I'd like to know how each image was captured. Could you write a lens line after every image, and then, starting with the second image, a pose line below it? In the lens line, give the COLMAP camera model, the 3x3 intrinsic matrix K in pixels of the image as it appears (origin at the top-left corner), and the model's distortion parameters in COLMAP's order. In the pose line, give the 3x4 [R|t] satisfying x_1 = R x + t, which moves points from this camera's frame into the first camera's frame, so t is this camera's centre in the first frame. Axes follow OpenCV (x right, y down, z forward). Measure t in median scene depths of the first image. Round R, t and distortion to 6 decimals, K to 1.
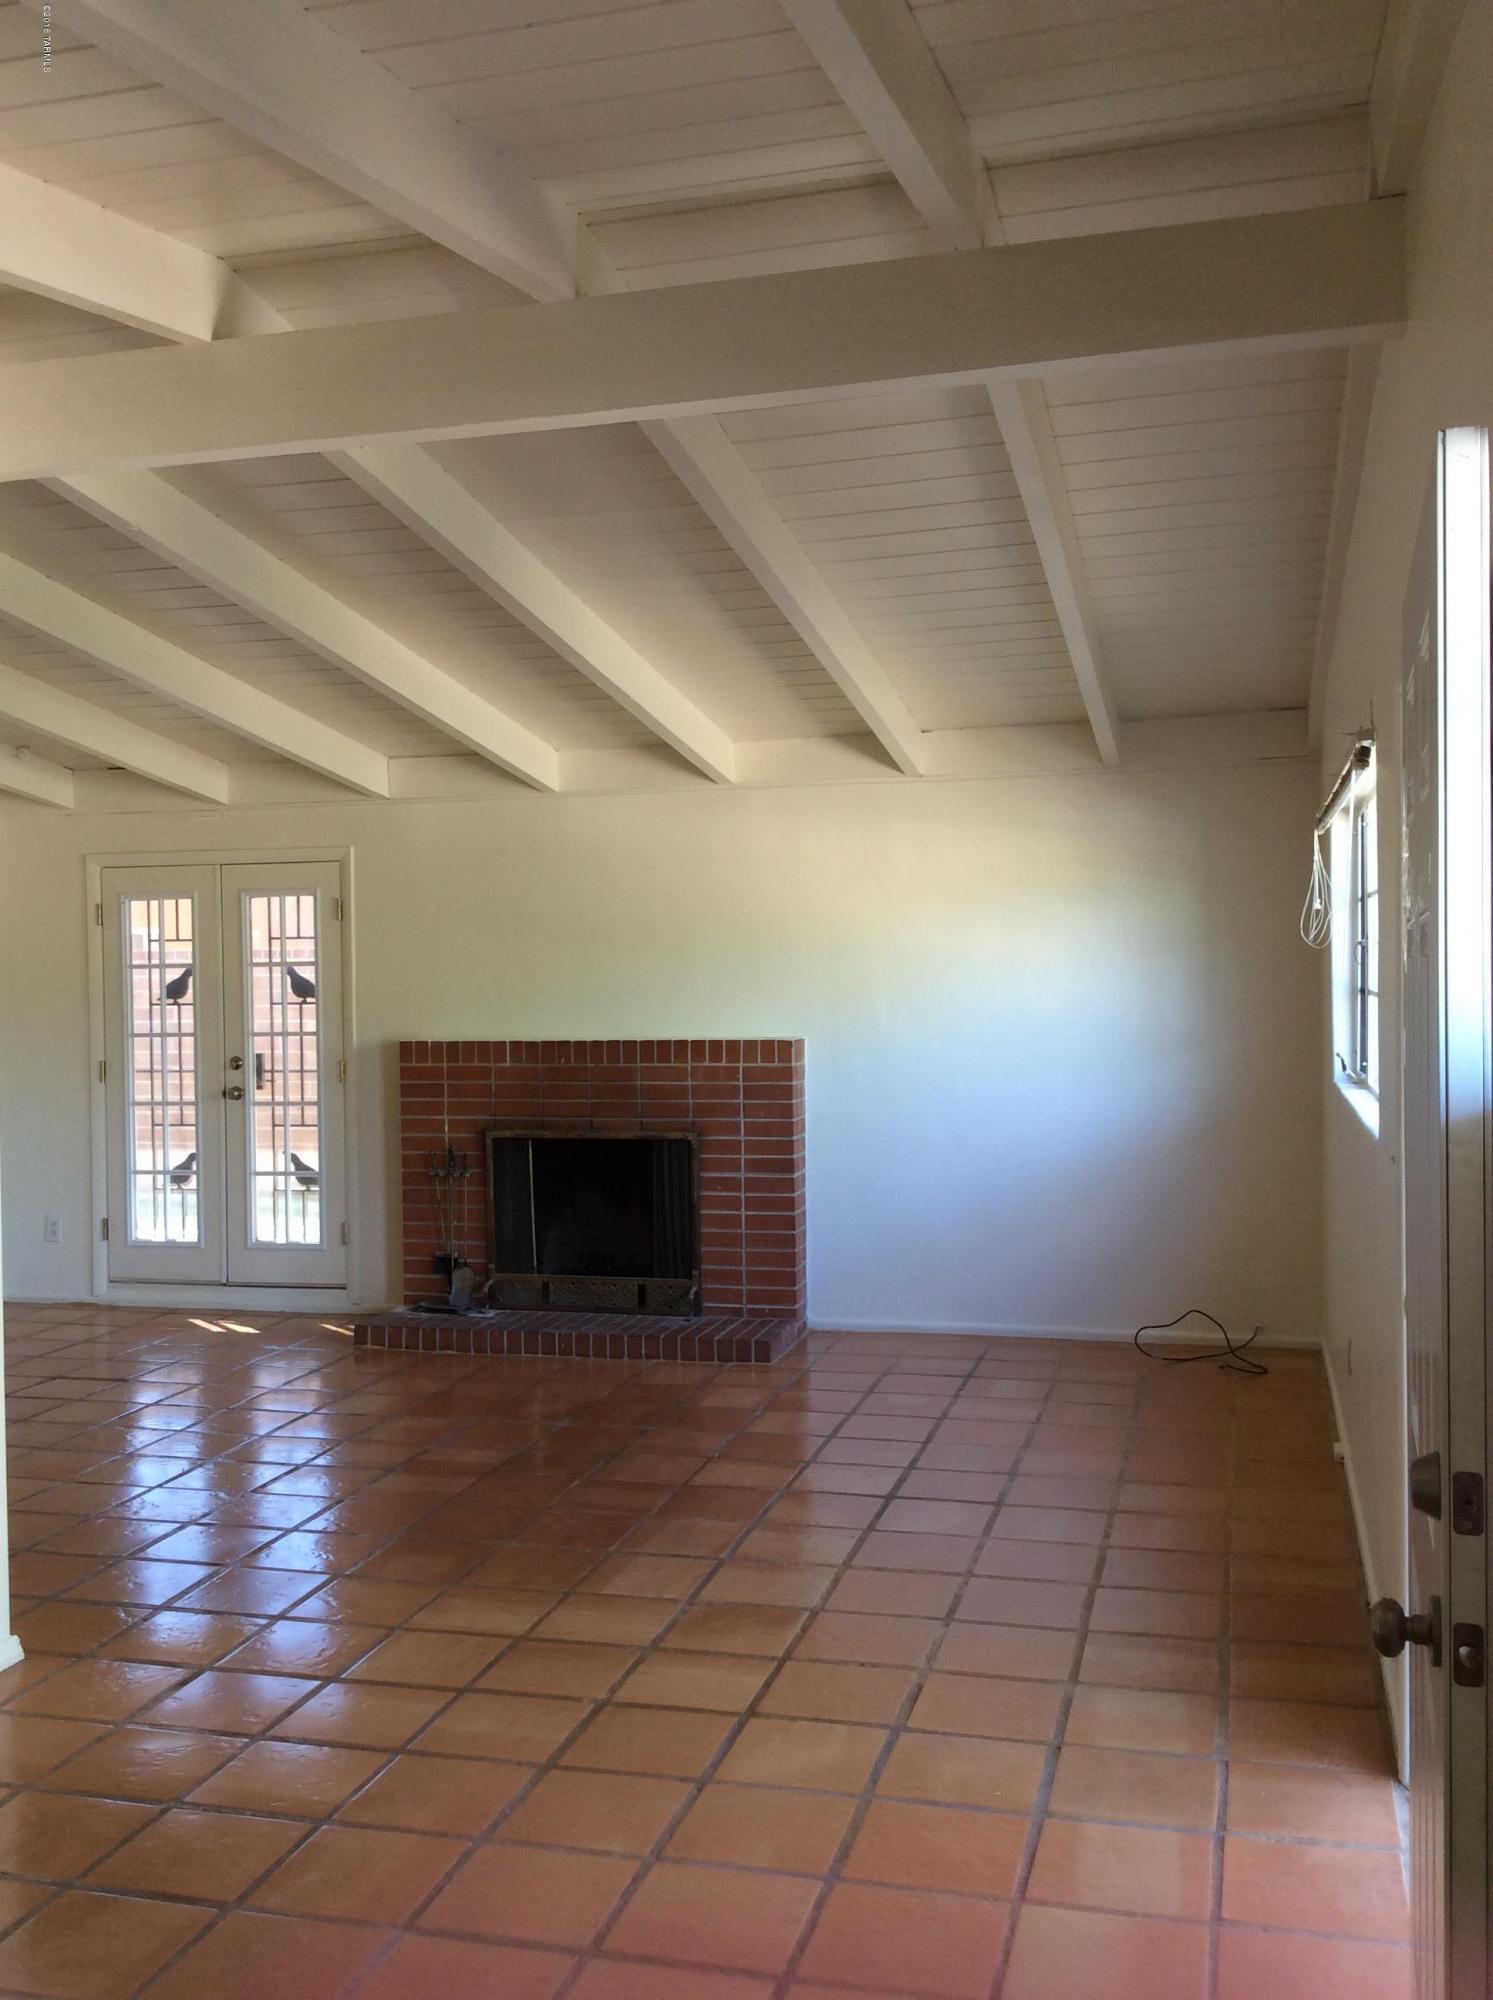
lens RADIAL K [[1853.8, 0, 761.5], [0, 1853.8, 989.3], [0, 0, 1]] dist [0.031957, 0.000000]
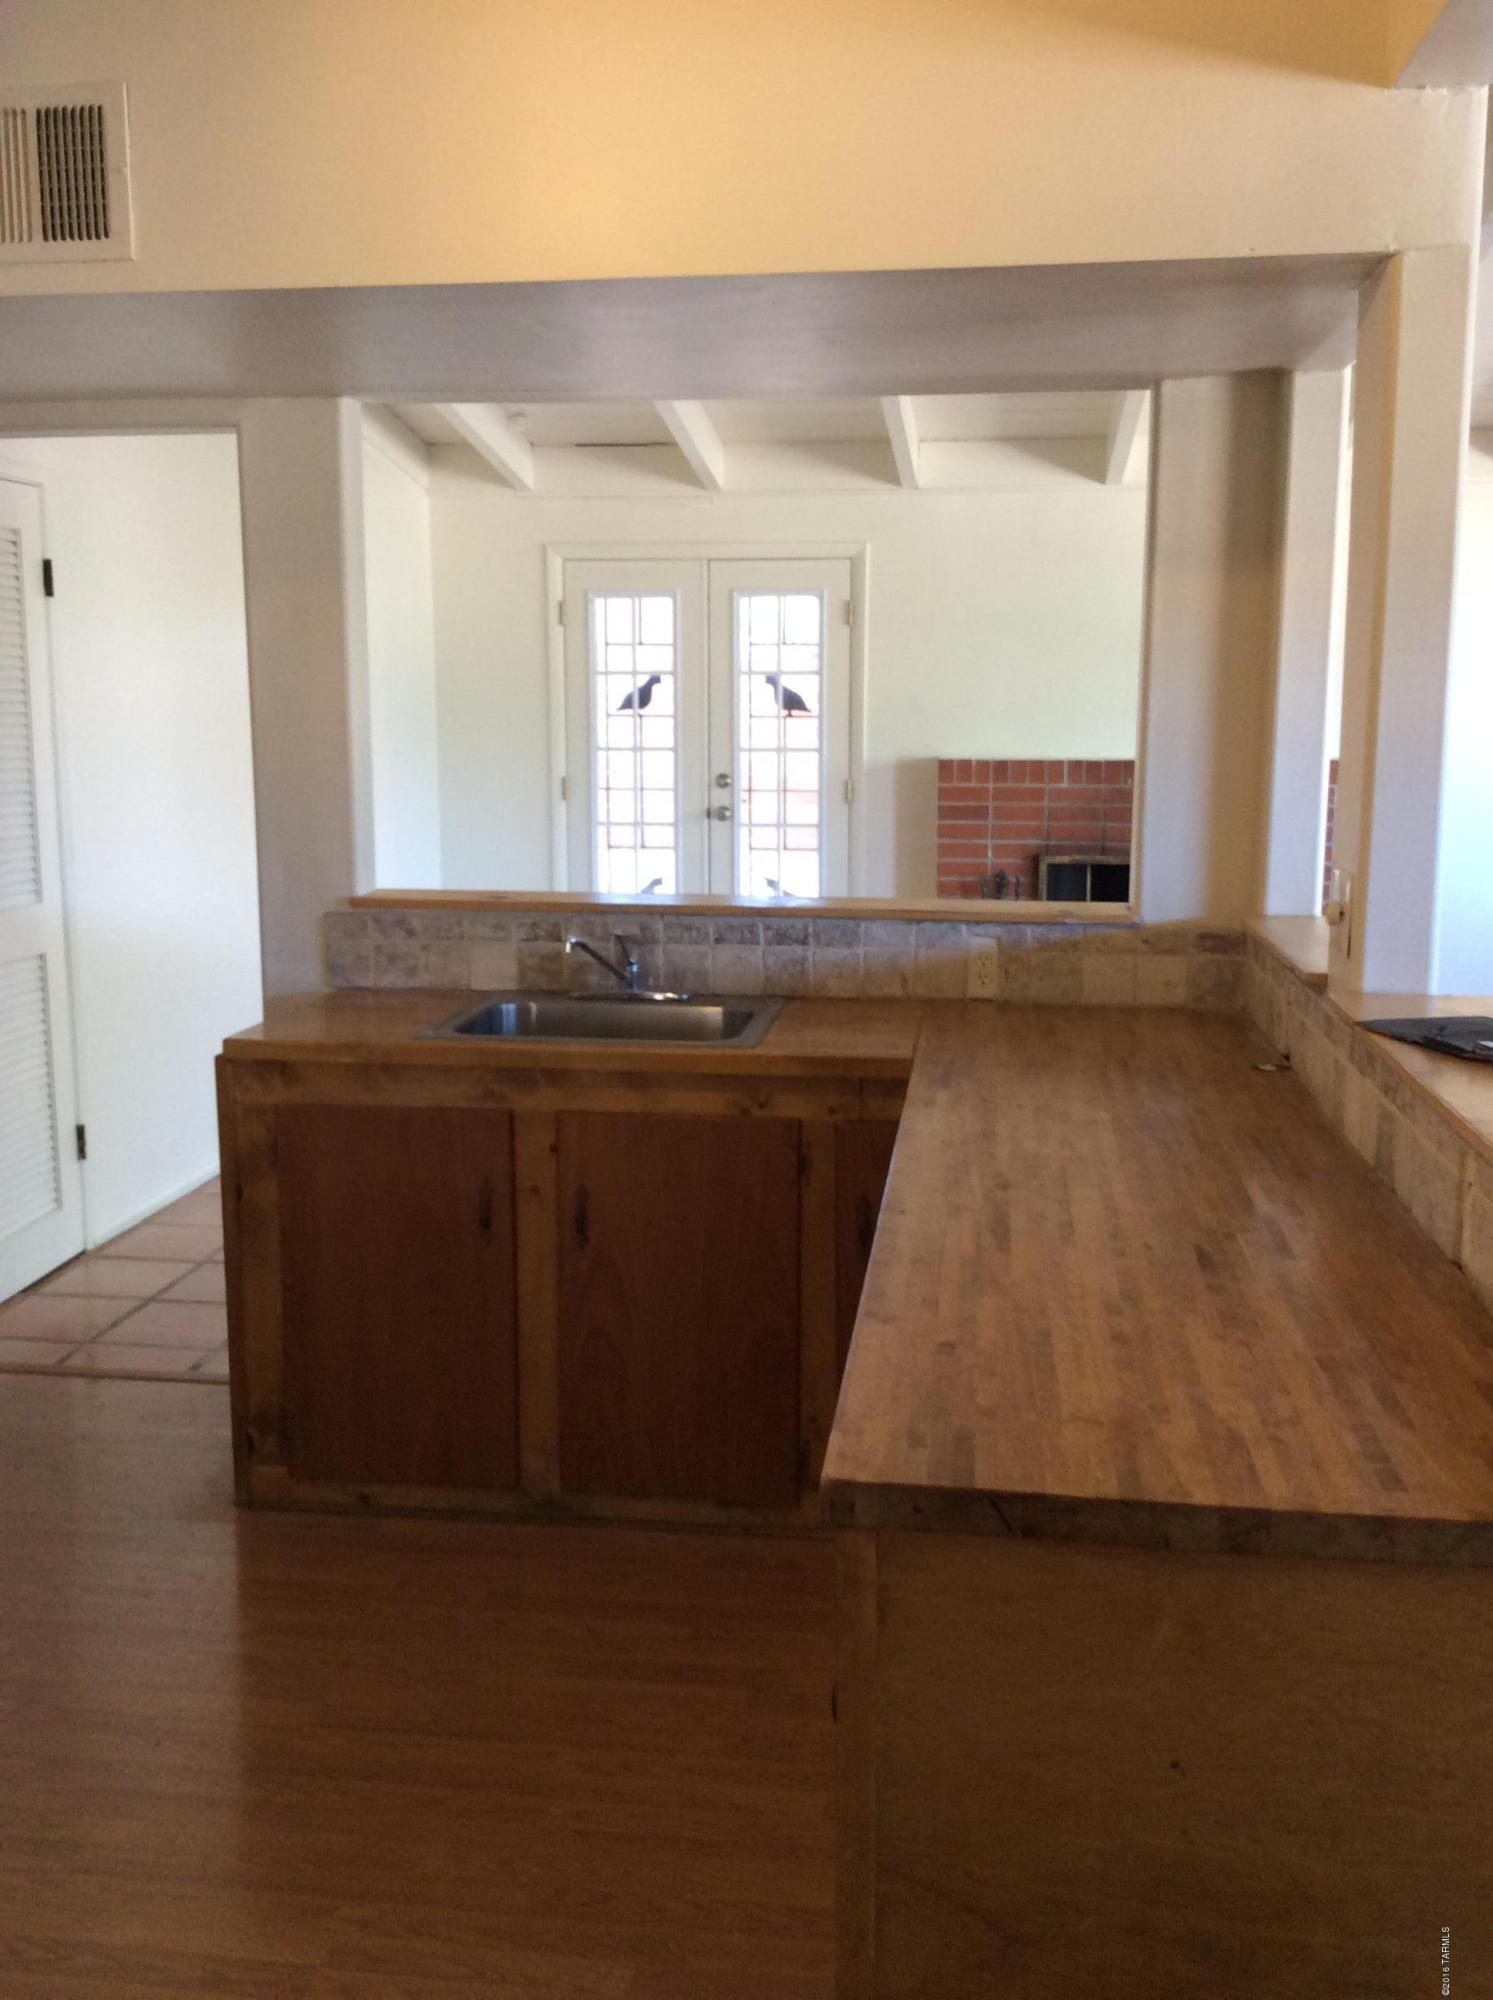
lens RADIAL K [[1853.8, 0, 746.2], [0, 1853.8, 998.6], [0, 0, 1]] dist [0.031957, 0.000000]
pose [[0.989241, -0.005591, 0.146188, -0.407891], [-0.016870, 0.988244, 0.151952, 0.006489], [-0.145319, -0.152784, 0.977517, 0.083358]]
